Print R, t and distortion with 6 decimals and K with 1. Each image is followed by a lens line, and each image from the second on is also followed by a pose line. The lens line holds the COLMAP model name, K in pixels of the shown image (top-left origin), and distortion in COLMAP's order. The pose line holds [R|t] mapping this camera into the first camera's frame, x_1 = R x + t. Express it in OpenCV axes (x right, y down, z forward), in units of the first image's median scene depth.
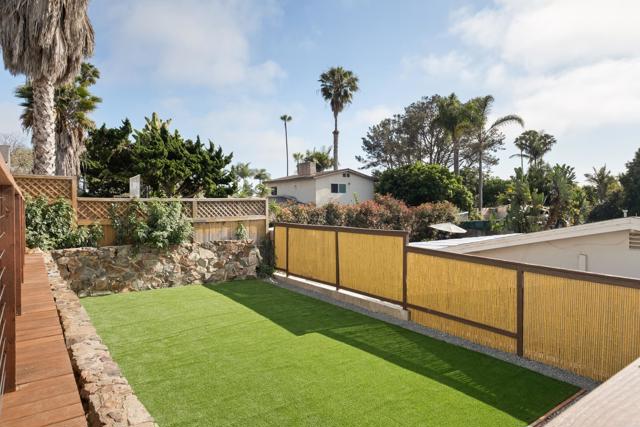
lens RADIAL K [[393.8, 0, 320.0], [0, 393.8, 213.5], [0, 0, 1]] dist [0.000080, 0.000725]
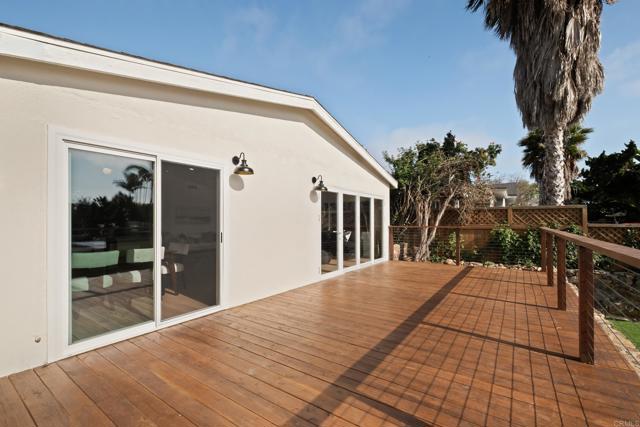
lens RADIAL K [[287.3, 0, 320.0], [0, 287.3, 213.5], [0, 0, 1]] dist [0.000659, 0.000005]
pose [[0.322772, -0.027173, -0.946087, -0.096308], [-0.016732, 0.999268, -0.034408, -0.028522], [0.946329, 0.026936, 0.322081, 0.032988]]
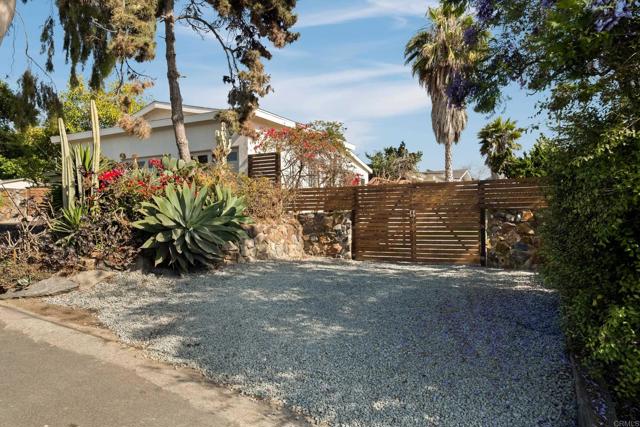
lens RADIAL K [[423.4, 0, 320.0], [0, 423.4, 213.5], [0, 0, 1]] dist [-0.043484, -0.000374]
pose [[0.410726, -0.017404, -0.911593, 1.252558], [-0.010410, 0.999663, -0.023775, 0.153542], [0.911700, 0.019255, 0.410406, -0.736058]]
